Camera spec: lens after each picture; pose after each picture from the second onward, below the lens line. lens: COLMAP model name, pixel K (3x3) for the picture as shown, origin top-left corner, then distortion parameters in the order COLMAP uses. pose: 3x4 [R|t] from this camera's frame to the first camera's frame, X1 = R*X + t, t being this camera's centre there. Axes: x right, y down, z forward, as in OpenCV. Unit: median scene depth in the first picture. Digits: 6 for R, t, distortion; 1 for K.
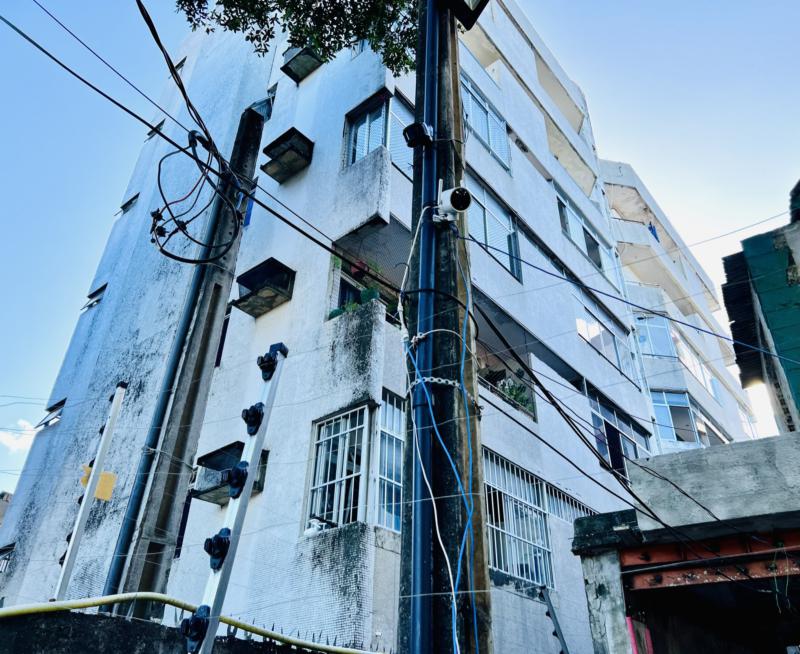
lens RADIAL K [[643.0, 0, 433.6], [0, 643.0, 327.3], [0, 0, 1]] dist [0.050176, -0.051452]
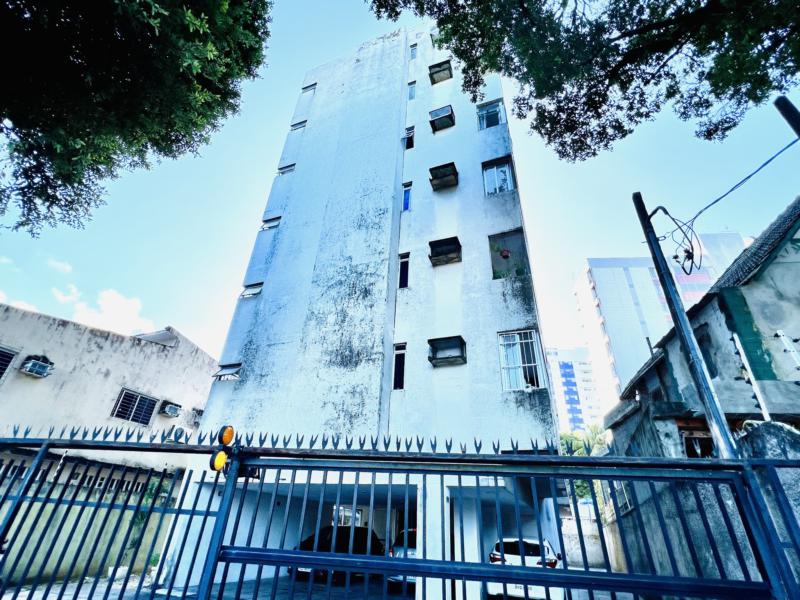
lens RADIAL K [[378.6, 0, 397.6], [0, 378.6, 300.1], [0, 0, 1]] dist [0.003579, 0.000078]
pose [[0.958950, 0.188889, 0.211508, -0.663316], [-0.204478, 0.977368, 0.054229, 0.047770], [-0.196478, -0.095252, 0.975871, -0.029498]]
